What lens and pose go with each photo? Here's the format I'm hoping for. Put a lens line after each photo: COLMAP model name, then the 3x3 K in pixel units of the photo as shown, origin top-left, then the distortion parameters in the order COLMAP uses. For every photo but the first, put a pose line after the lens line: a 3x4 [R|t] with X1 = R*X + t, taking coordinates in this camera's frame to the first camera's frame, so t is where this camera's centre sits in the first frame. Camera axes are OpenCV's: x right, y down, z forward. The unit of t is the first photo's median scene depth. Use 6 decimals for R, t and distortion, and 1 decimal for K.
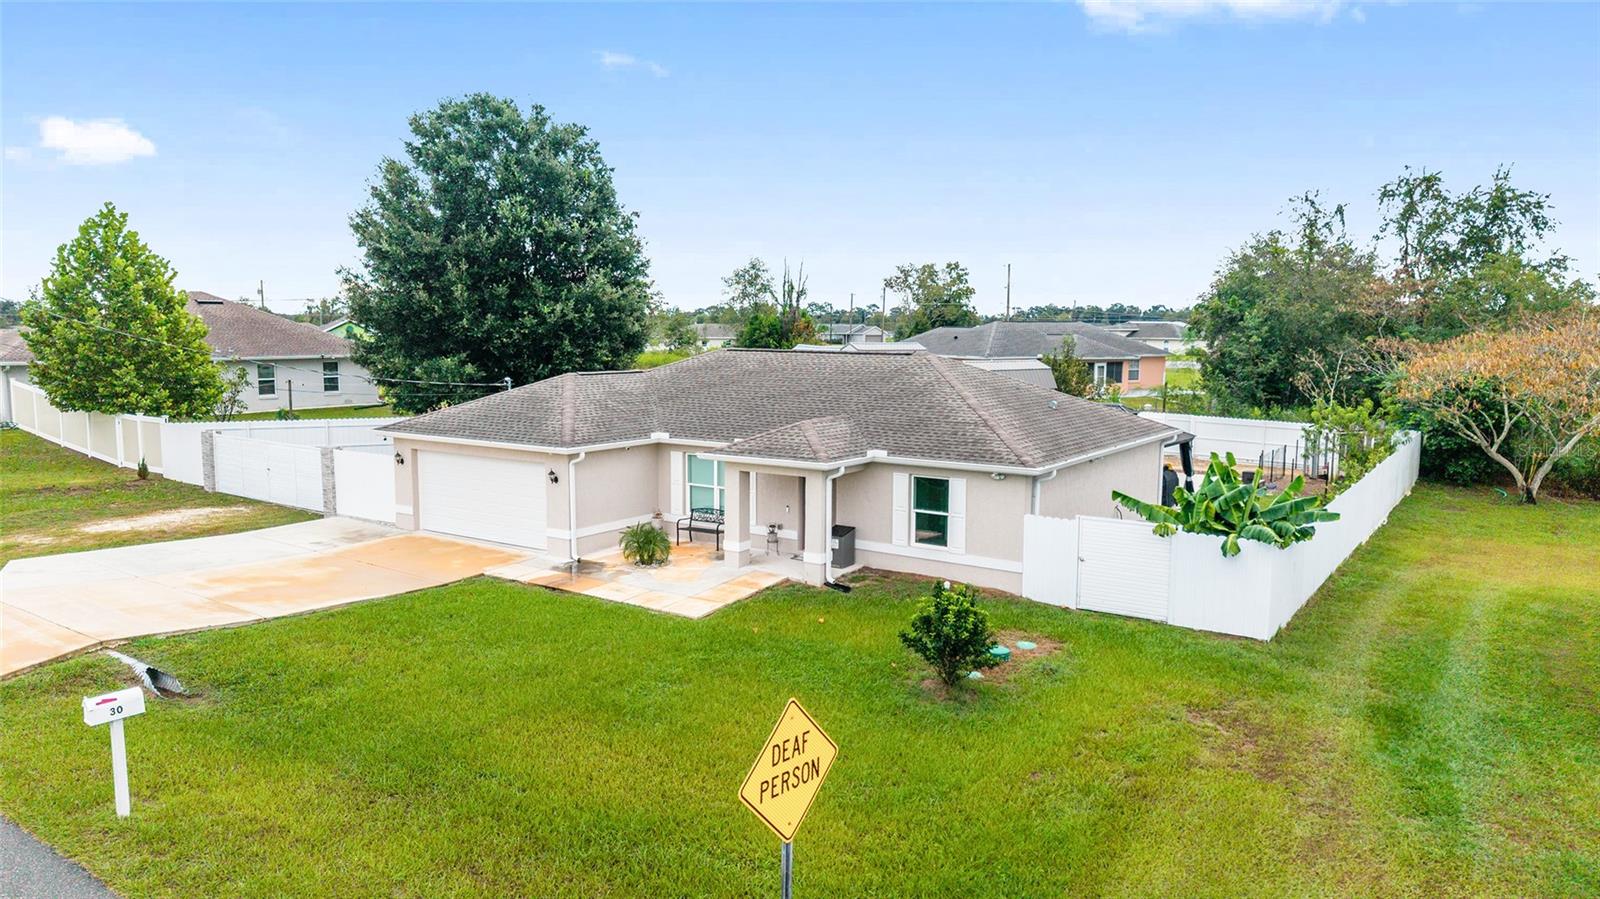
lens RADIAL K [[1073.8, 0, 800.0], [0, 1073.8, 449.5], [0, 0, 1]] dist [0.048225, -0.044769]
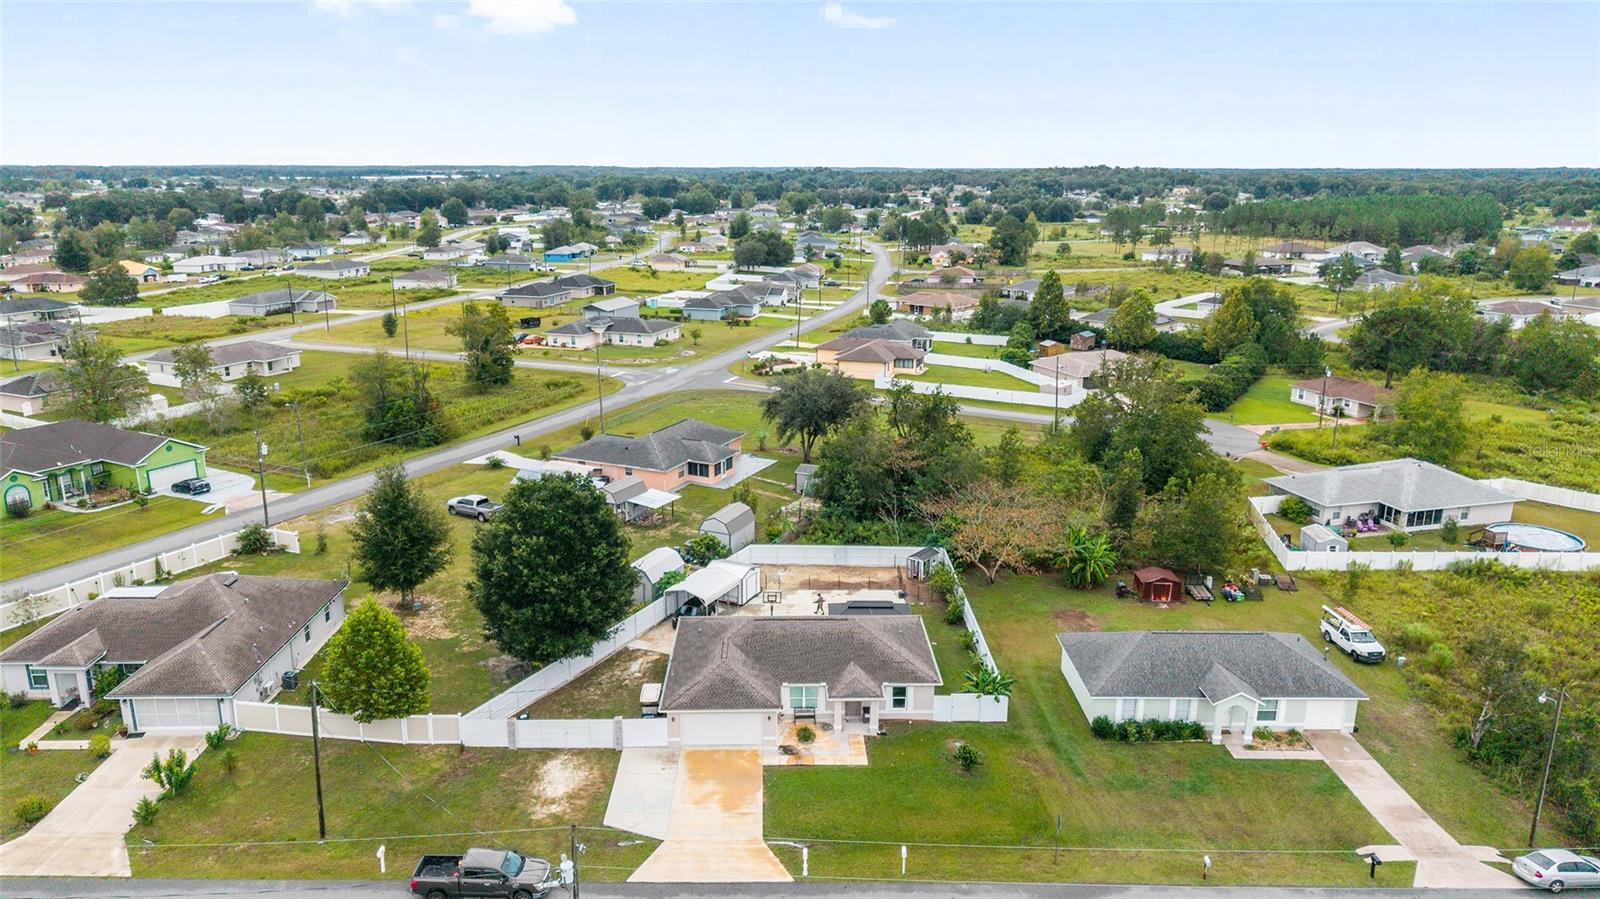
lens RADIAL K [[1073.8, 0, 800.0], [0, 1073.8, 449.5], [0, 0, 1]] dist [0.048225, -0.044769]
pose [[0.813378, -0.152531, 0.561383, -1.620411], [0.070189, 0.983695, 0.165580, -1.097948], [-0.577486, -0.095276, 0.810822, -1.135303]]
